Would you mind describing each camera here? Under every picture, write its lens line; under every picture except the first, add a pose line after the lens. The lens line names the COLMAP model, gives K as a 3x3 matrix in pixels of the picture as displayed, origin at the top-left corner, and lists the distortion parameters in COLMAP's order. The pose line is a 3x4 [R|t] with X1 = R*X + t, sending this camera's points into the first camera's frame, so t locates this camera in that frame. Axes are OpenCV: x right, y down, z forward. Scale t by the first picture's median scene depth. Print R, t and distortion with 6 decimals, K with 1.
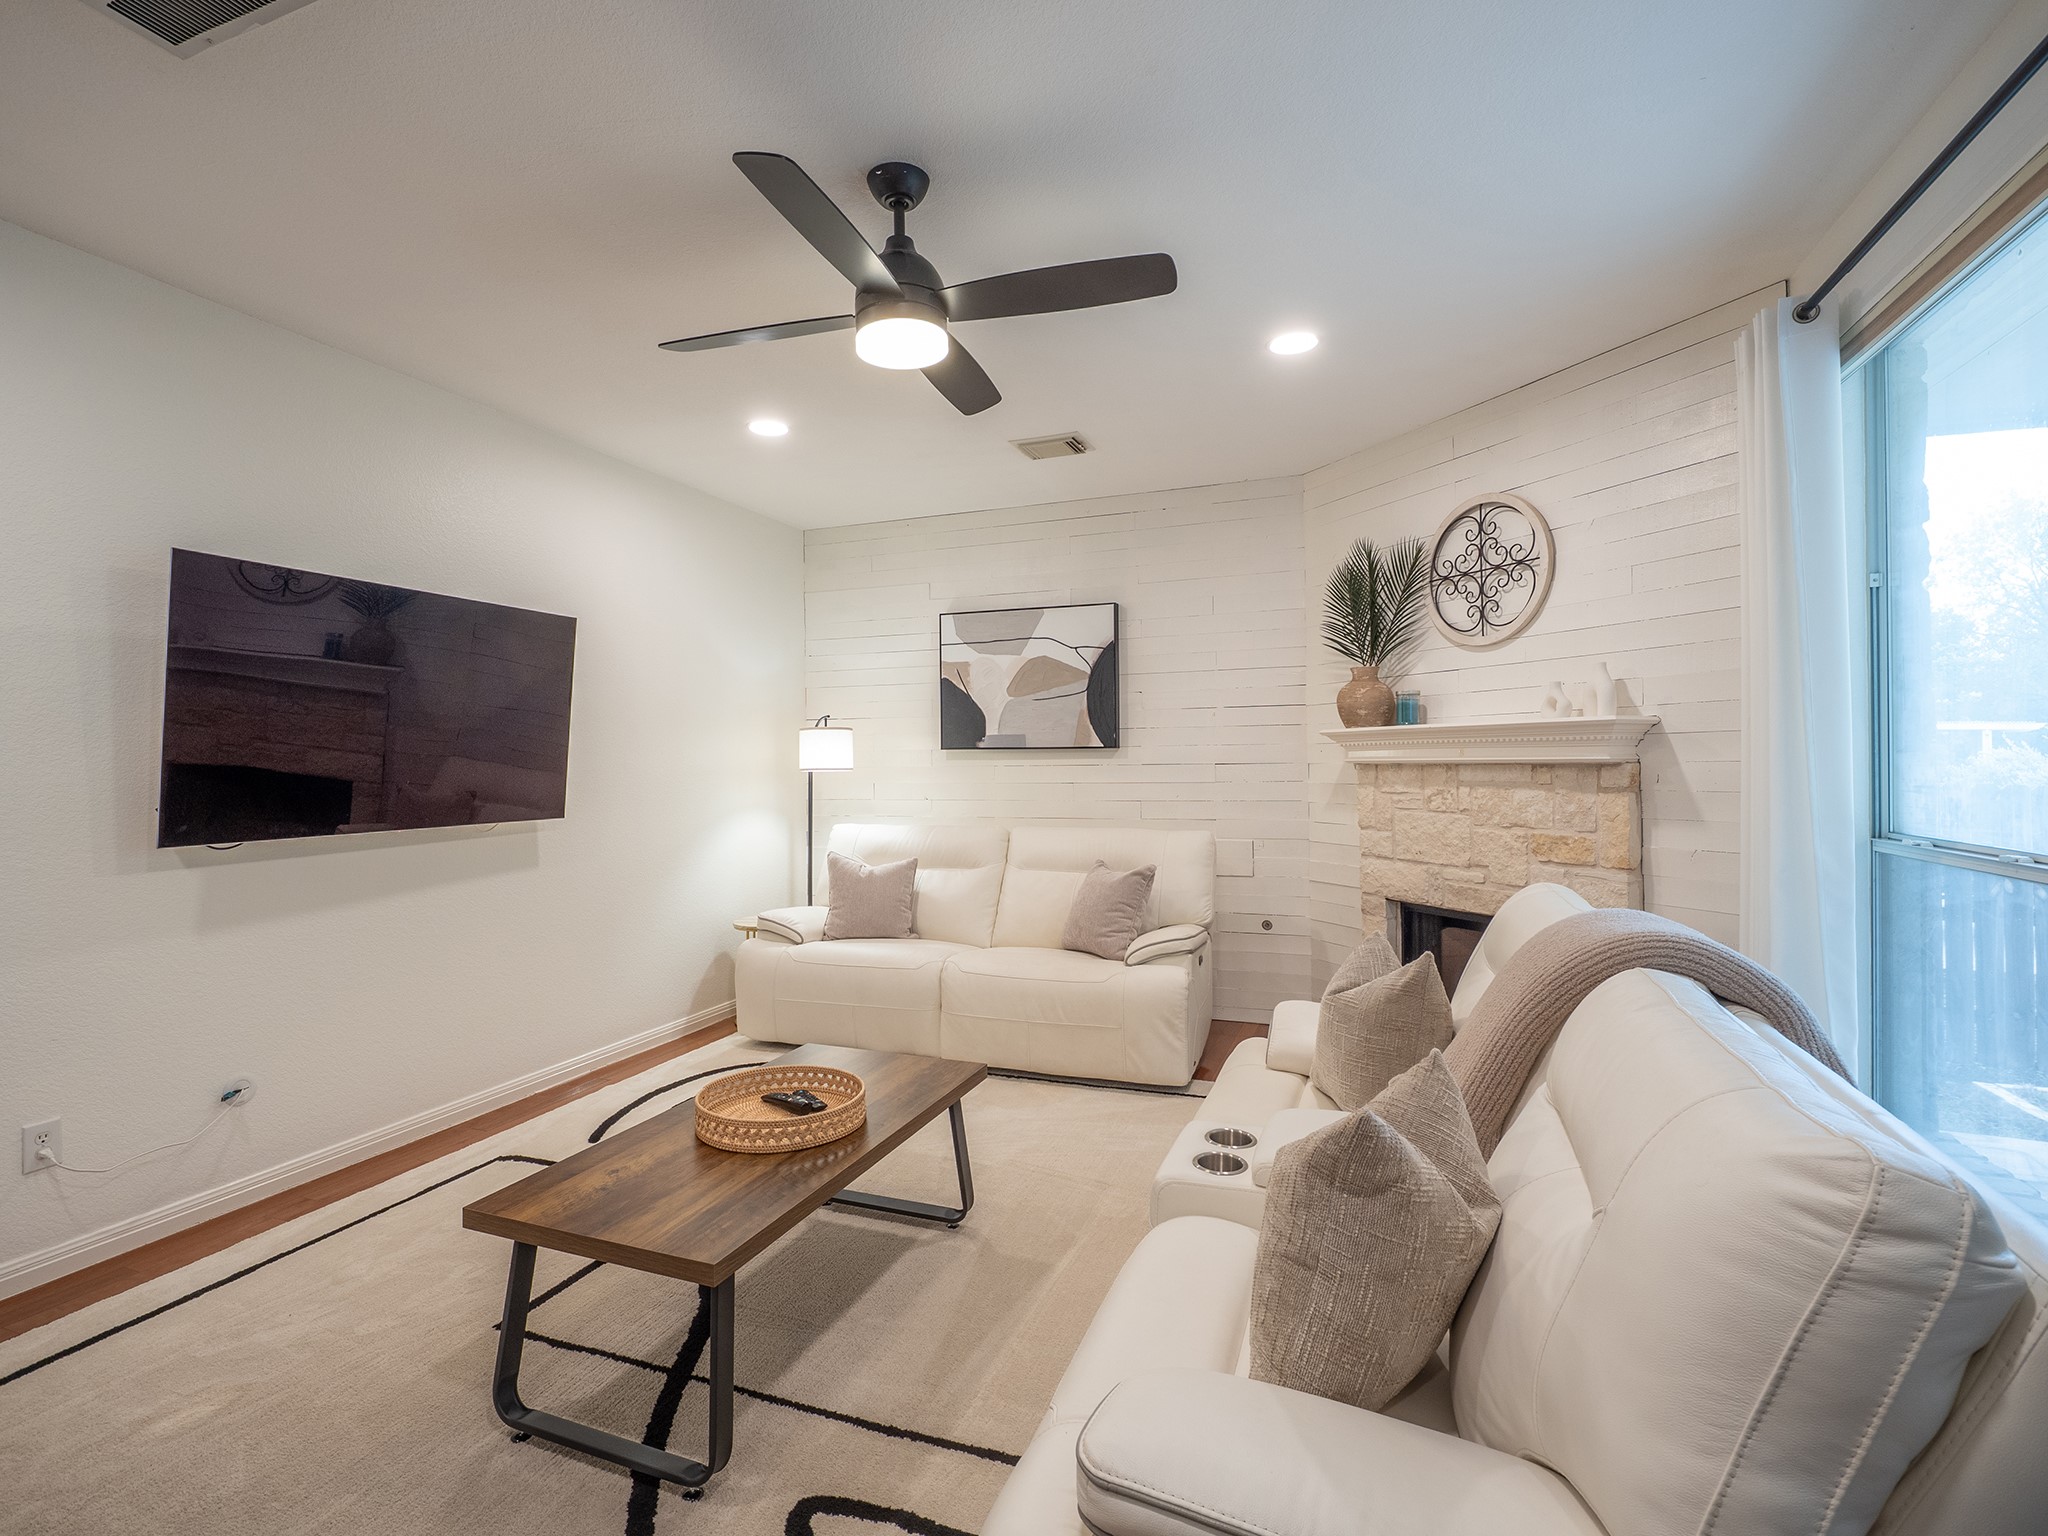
lens RADIAL K [[974.1, 0, 1014.6], [0, 974.1, 756.7], [0, 0, 1]] dist [-0.004396, -0.003521]
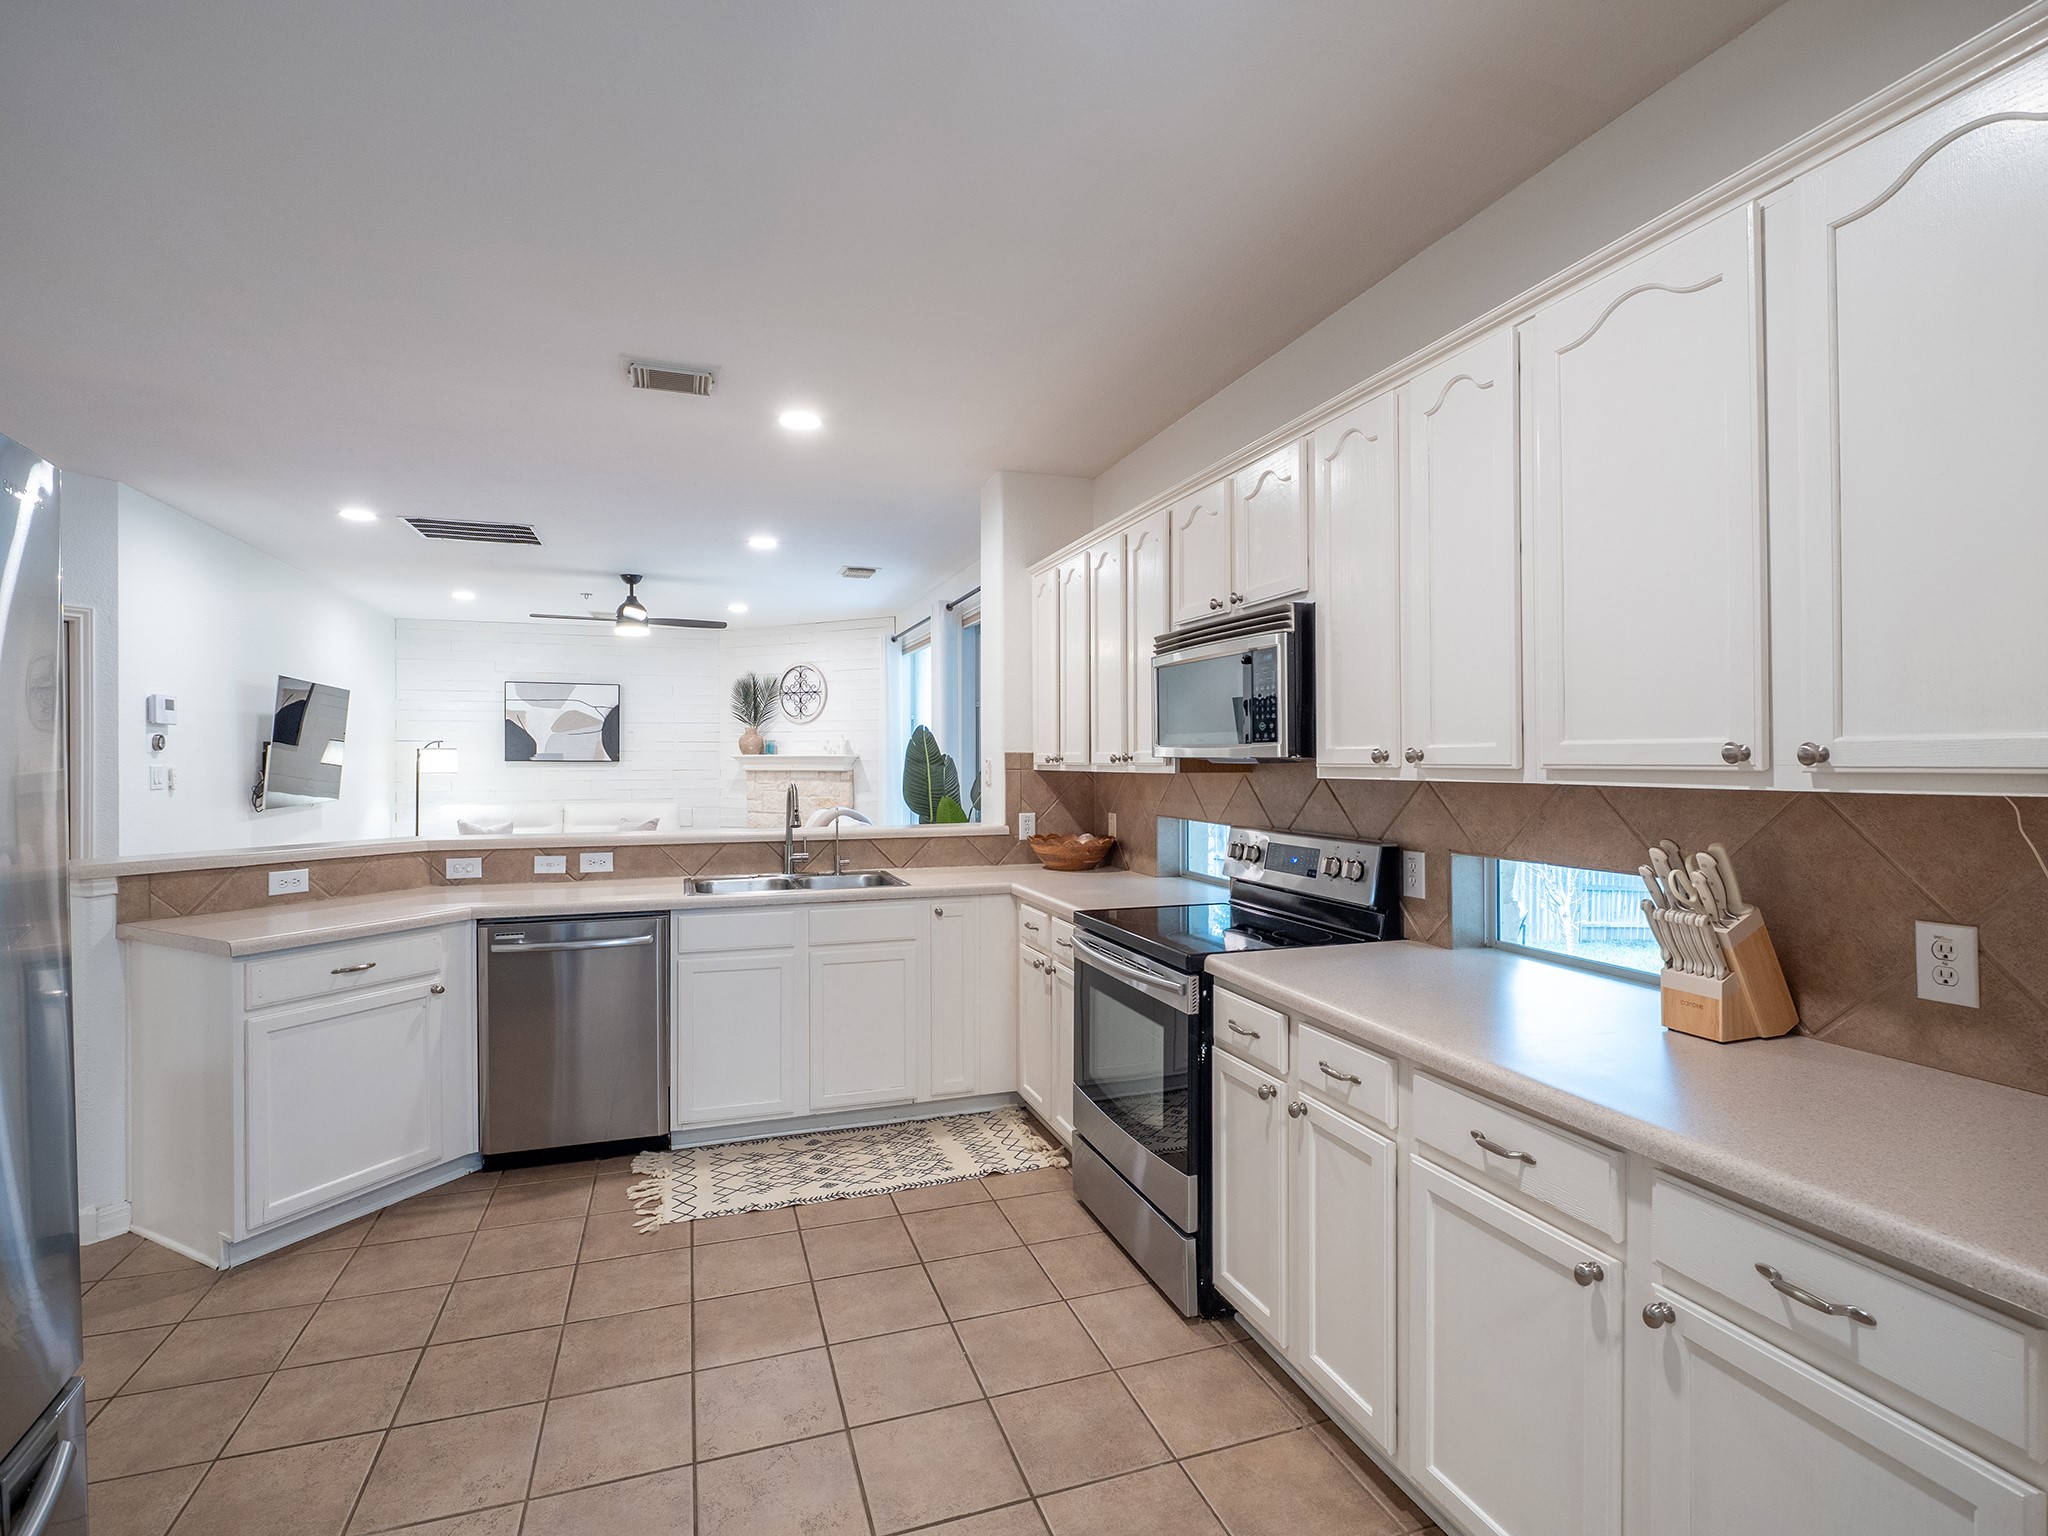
lens RADIAL K [[974.1, 0, 1012.3], [0, 974.1, 764.5], [0, 0, 1]] dist [-0.004396, -0.003521]
pose [[0.765367, 0.004131, 0.643580, -0.628948], [-0.010409, 0.999928, 0.005960, -0.026829], [-0.643509, -0.011260, 0.765355, -1.117041]]
